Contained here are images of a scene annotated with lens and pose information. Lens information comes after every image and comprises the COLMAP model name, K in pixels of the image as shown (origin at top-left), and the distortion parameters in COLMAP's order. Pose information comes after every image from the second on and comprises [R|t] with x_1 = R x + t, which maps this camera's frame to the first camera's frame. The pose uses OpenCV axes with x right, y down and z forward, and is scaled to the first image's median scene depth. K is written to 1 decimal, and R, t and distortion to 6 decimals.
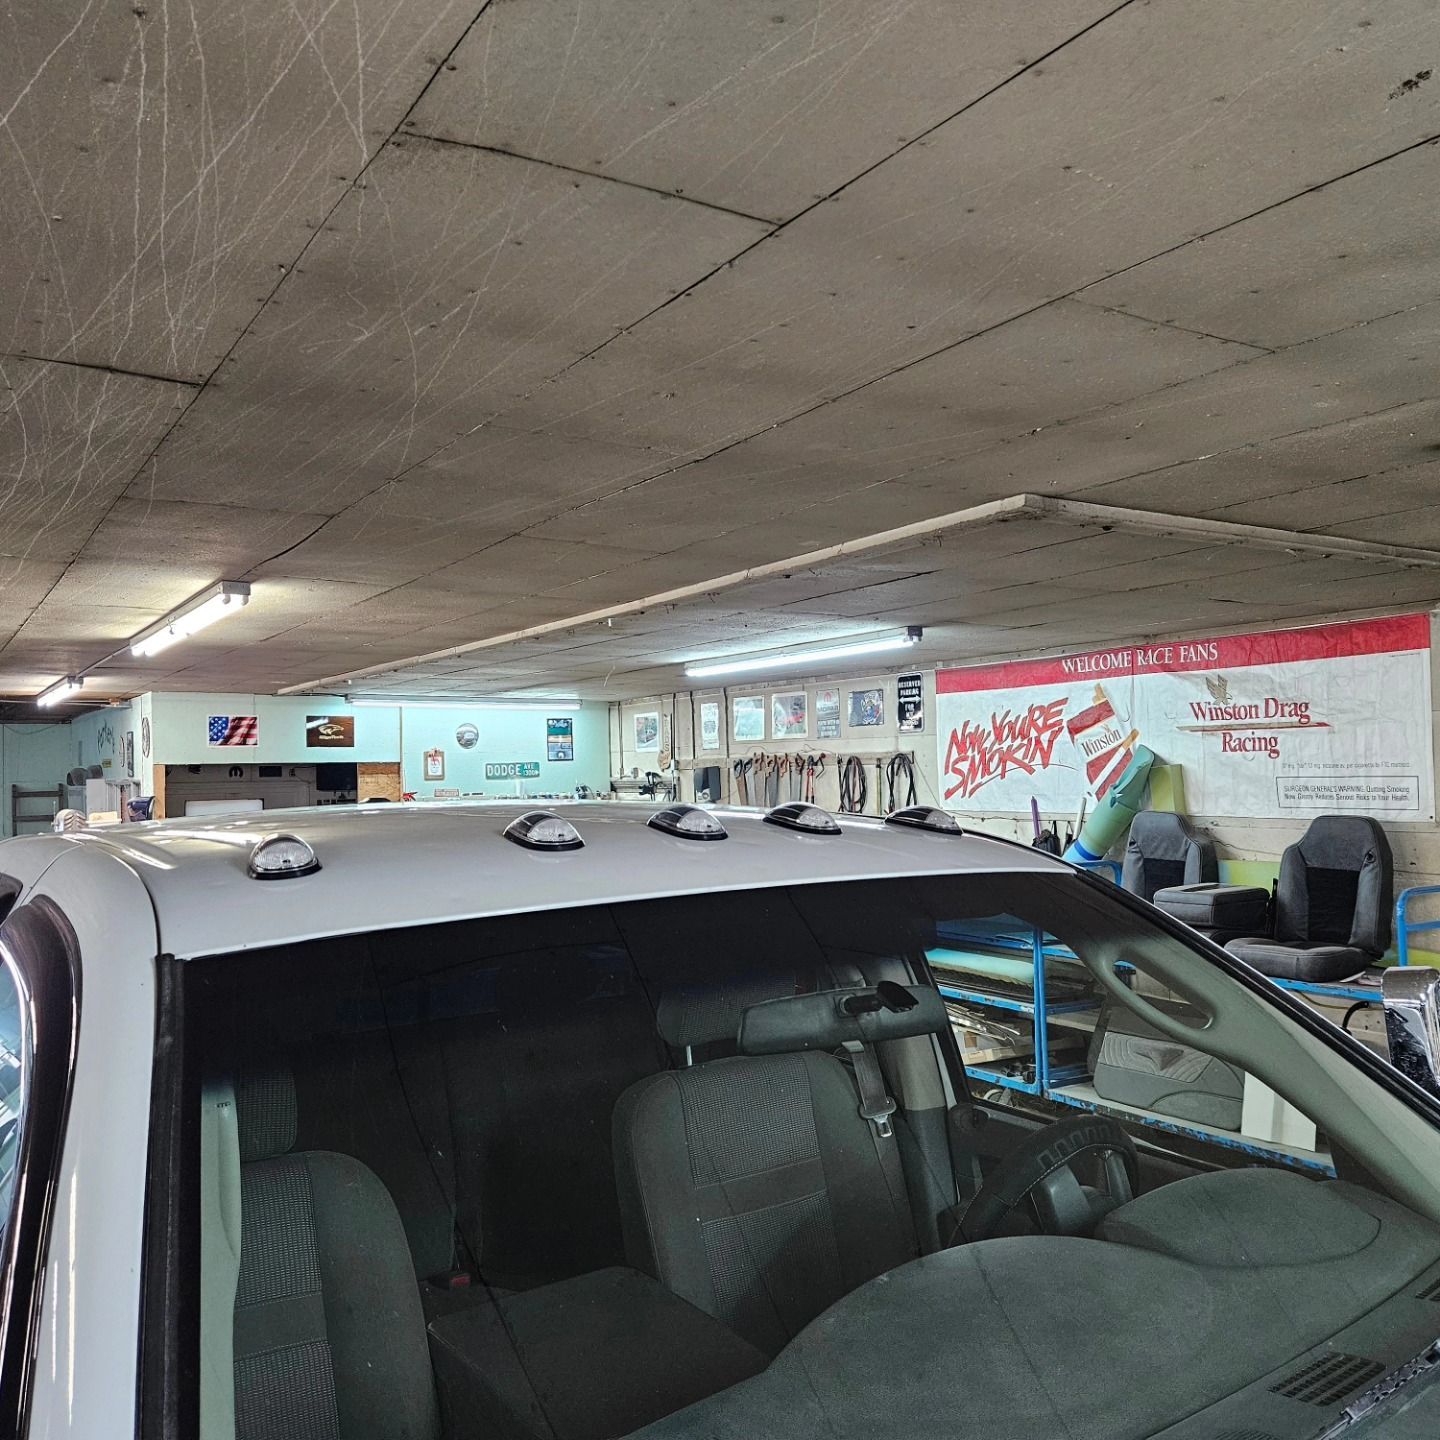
lens RADIAL K [[1266.6, 0, 699.7], [0, 1266.6, 724.9], [0, 0, 1]] dist [0.090211, -0.078414]
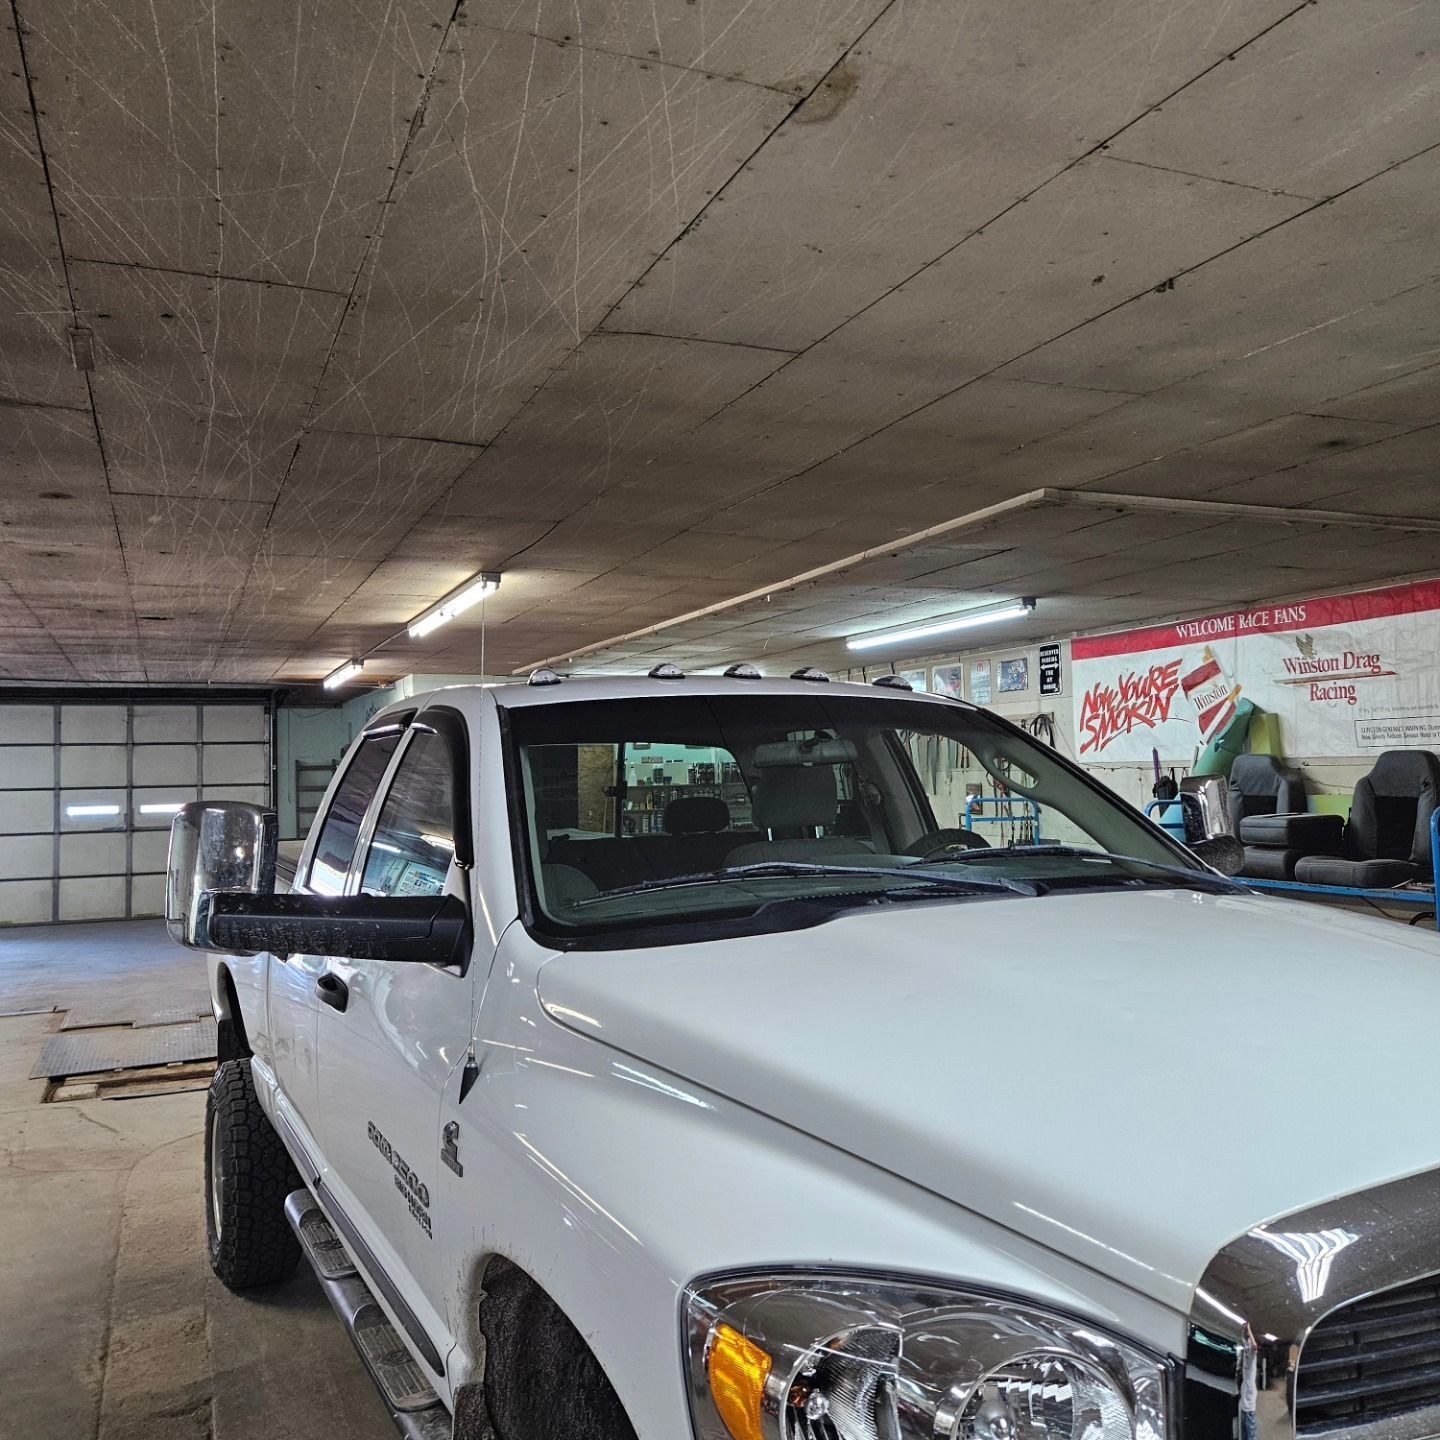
lens RADIAL K [[1274.2, 0, 720.0], [0, 1274.2, 720.0], [0, 0, 1]] dist [0.084818, -0.076874]
pose [[0.988645, -0.010175, -0.149928, 0.058820], [0.009738, 0.999946, -0.003647, 0.037345], [0.149957, 0.002145, 0.988690, -0.221180]]
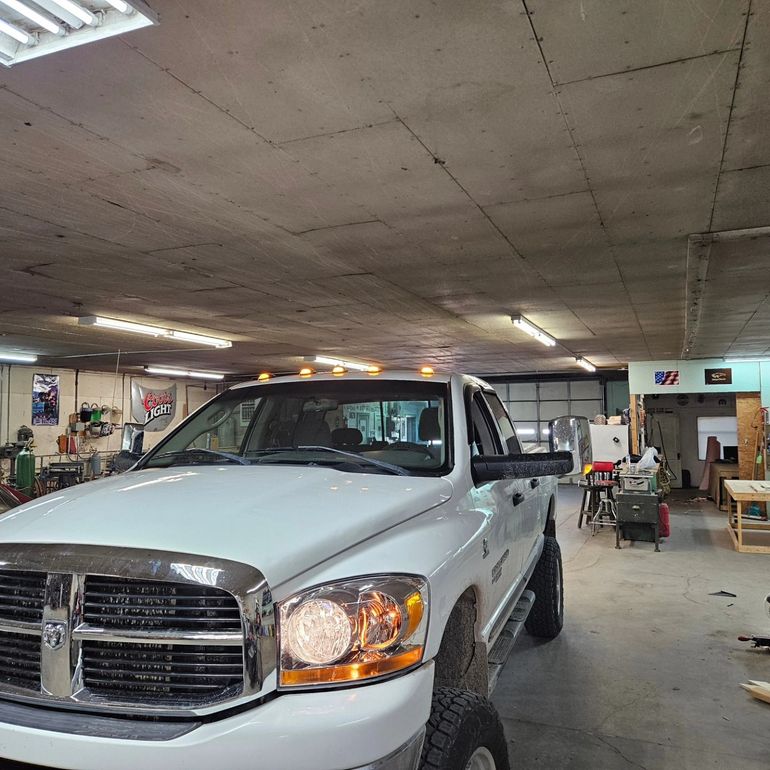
lens RADIAL K [[681.3, 0, 385.0], [0, 681.3, 385.0], [0, 0, 1]] dist [0.084818, -0.076874]
pose [[0.572825, -0.038537, -0.818771, 0.477892], [0.032813, 0.999172, -0.024071, 0.045001], [0.819020, -0.013078, 0.573615, -0.054579]]
